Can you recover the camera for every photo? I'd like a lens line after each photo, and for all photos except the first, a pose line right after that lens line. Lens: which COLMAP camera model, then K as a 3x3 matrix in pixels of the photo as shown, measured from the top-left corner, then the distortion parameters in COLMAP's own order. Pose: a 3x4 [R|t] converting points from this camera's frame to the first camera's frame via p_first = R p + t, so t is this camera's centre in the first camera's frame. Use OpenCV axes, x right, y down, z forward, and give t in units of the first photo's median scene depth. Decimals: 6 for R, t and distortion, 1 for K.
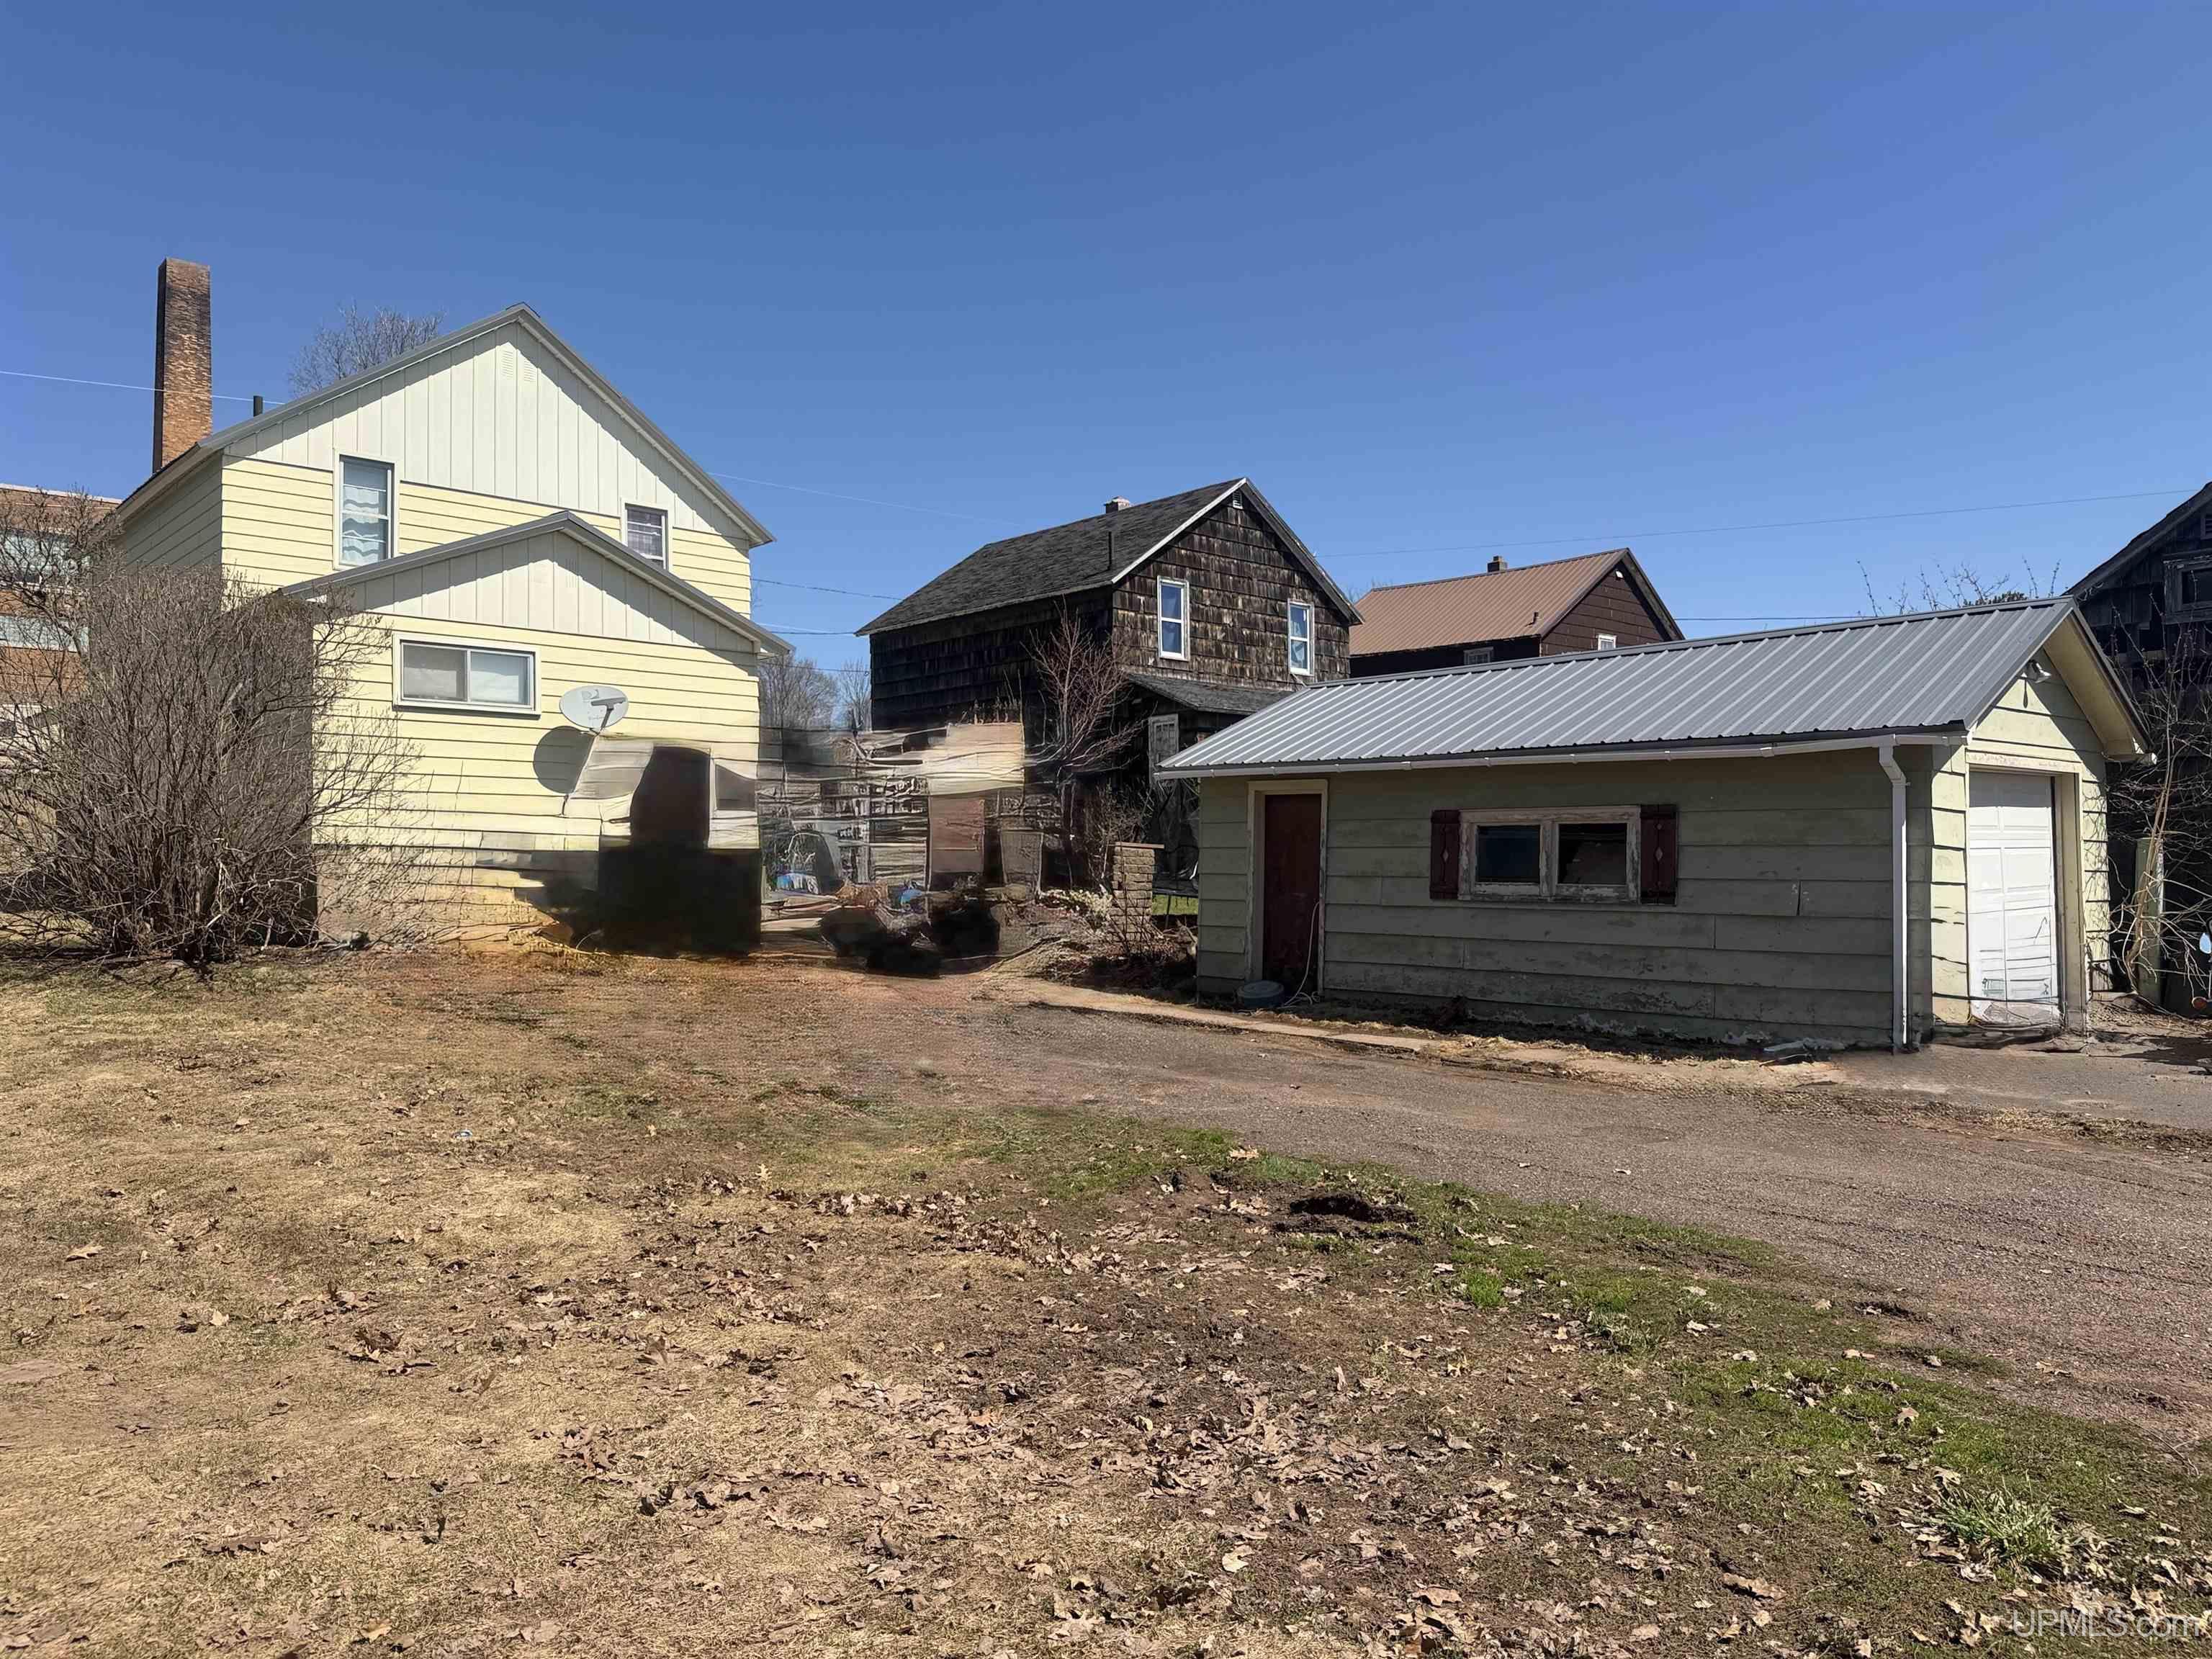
lens RADIAL K [[1551.8, 0, 1108.3], [0, 1551.8, 833.7], [0, 0, 1]] dist [0.044642, -0.041962]
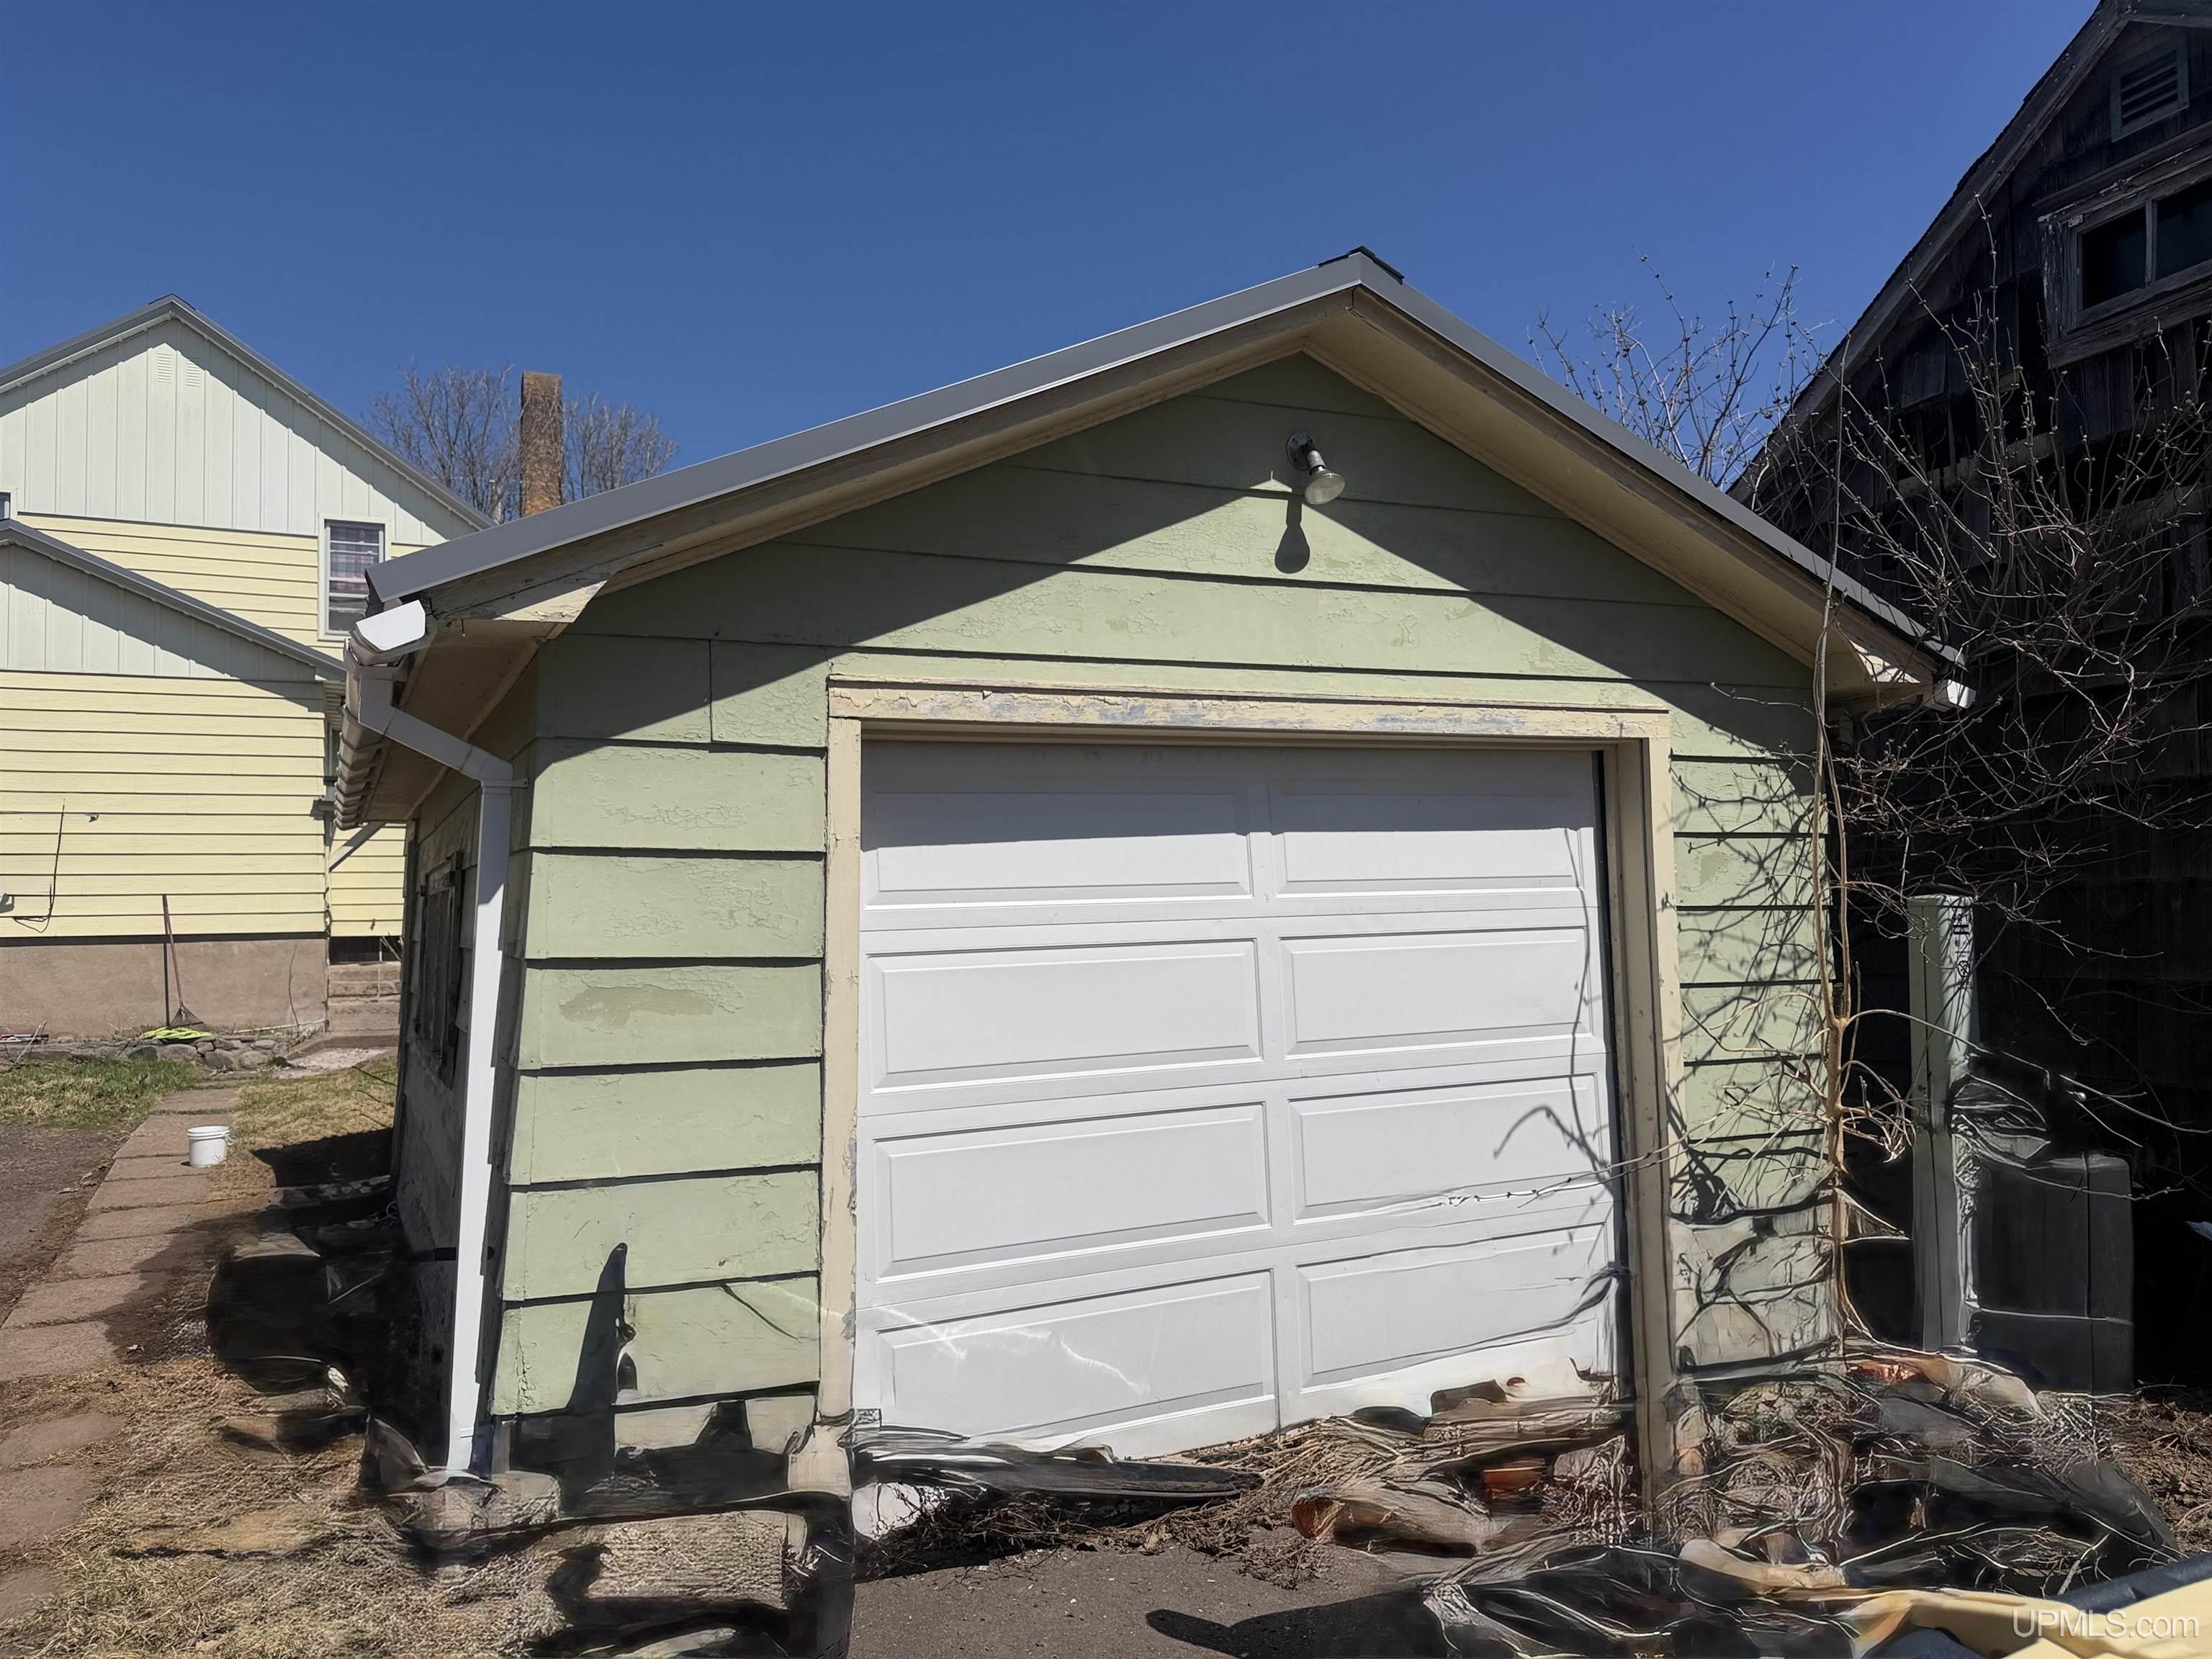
lens RADIAL K [[1551.8, 0, 1107.0], [0, 1551.8, 822.3], [0, 0, 1]] dist [0.044642, -0.041962]
pose [[0.951553, -0.038355, -0.305083, 0.423281], [0.027316, 0.998811, -0.040372, -0.003576], [0.306269, 0.030082, 0.951470, 0.407024]]
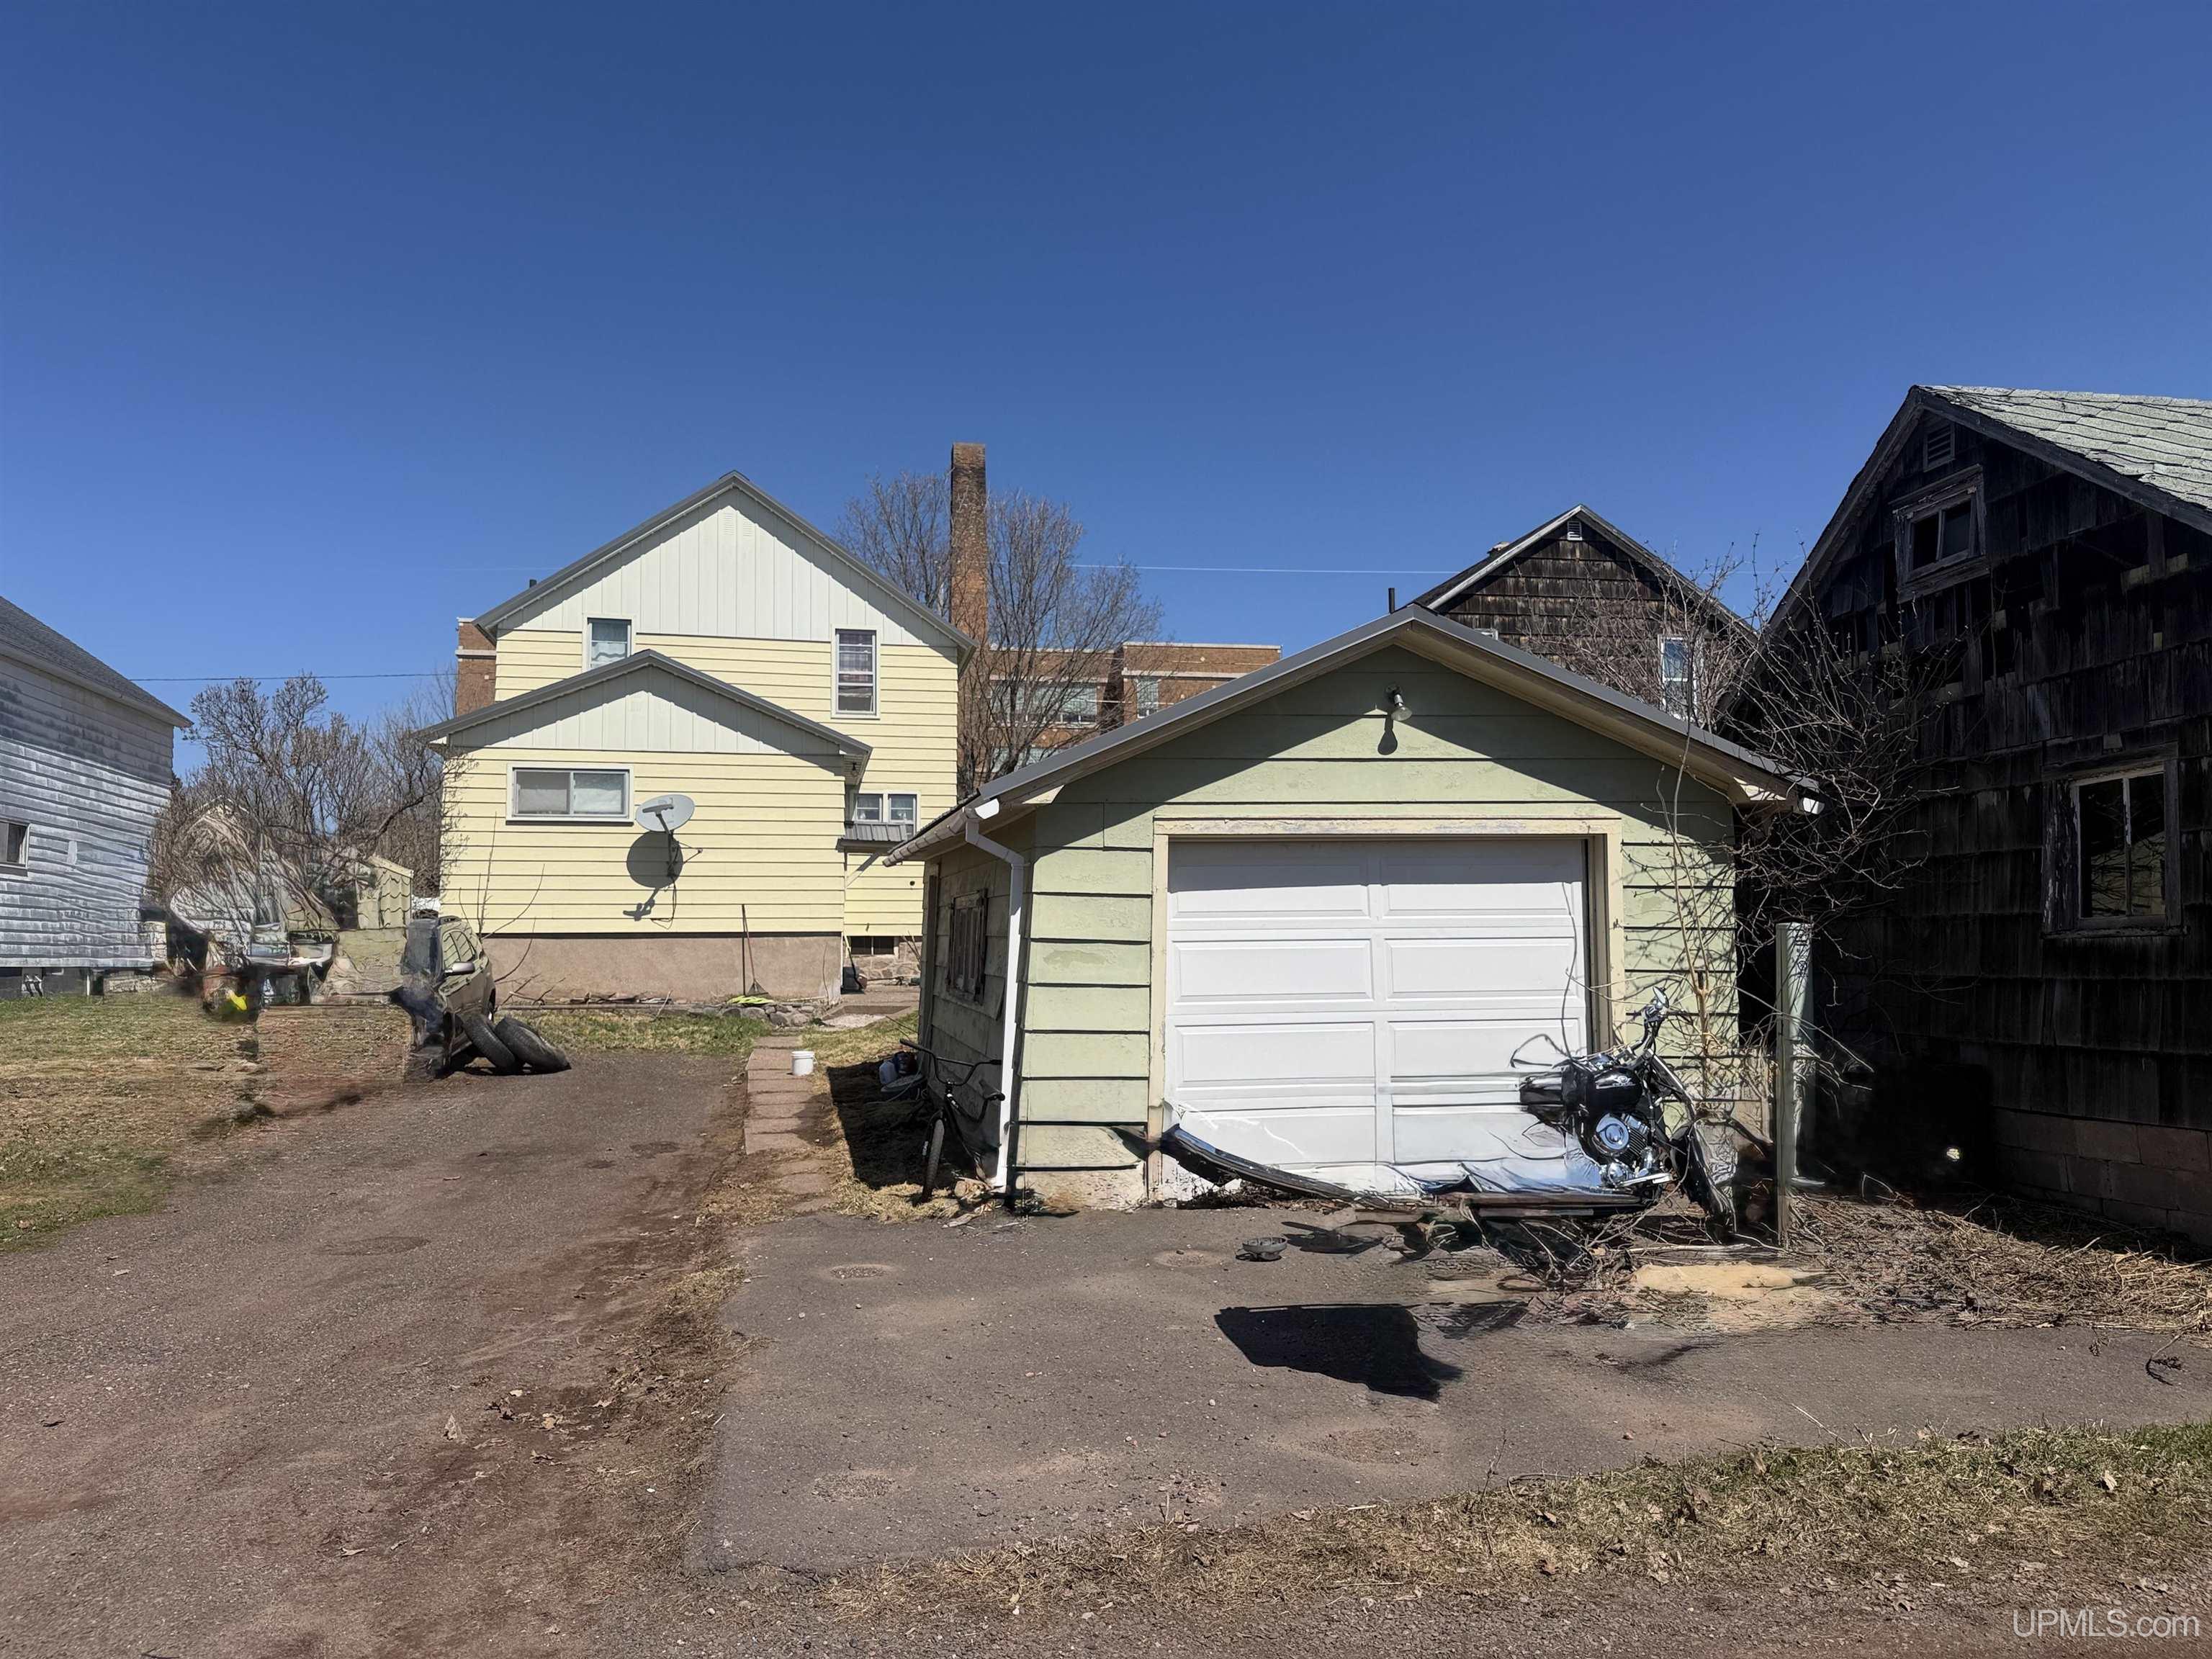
lens RADIAL K [[1551.8, 0, 1099.5], [0, 1551.8, 831.2], [0, 0, 1]] dist [0.044642, -0.041962]
pose [[0.842940, -0.038091, -0.536658, 0.560879], [0.013232, 0.998657, -0.050100, -0.004826], [0.537845, 0.035130, 0.842311, 0.192117]]
